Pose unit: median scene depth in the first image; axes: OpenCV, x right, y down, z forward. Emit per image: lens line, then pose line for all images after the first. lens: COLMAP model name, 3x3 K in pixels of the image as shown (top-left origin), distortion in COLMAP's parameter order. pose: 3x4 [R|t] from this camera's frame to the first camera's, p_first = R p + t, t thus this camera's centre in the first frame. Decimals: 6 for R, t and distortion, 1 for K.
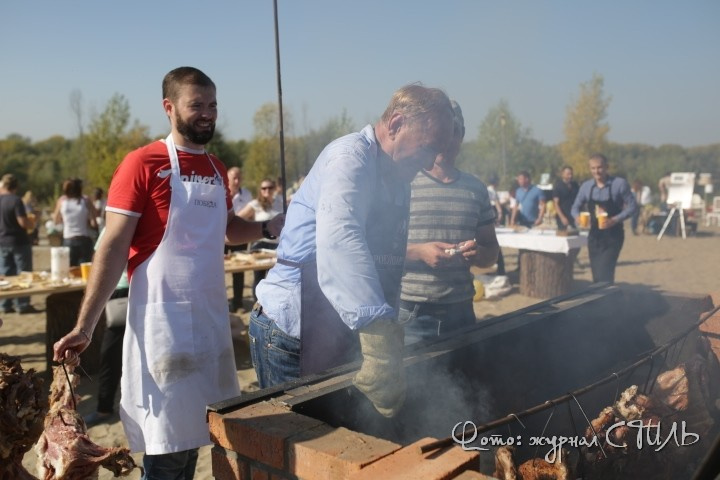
lens RADIAL K [[691.4, 0, 357.5], [0, 691.4, 254.5], [0, 0, 1]] dist [-0.070036, 0.106856]
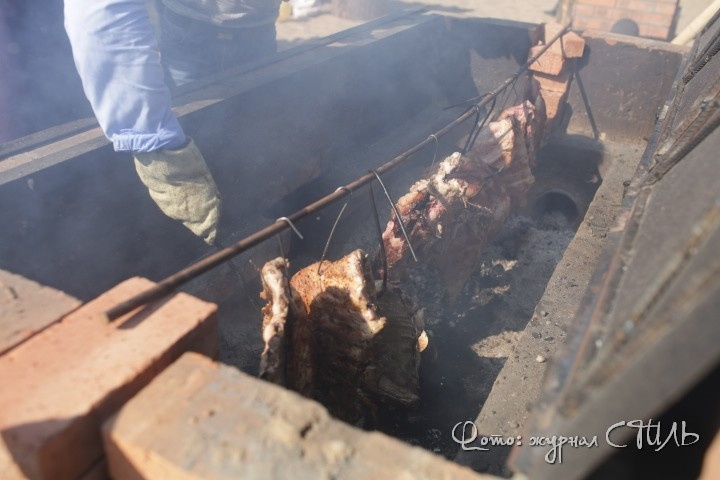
lens RADIAL K [[691.4, 0, 357.5], [0, 691.4, 254.5], [0, 0, 1]] dist [-0.070036, 0.106856]
pose [[0.965474, -0.065523, 0.252124, 0.068004], [-0.037075, 0.923434, 0.381961, 0.007131], [-0.257848, -0.378121, 0.889123, 0.210115]]
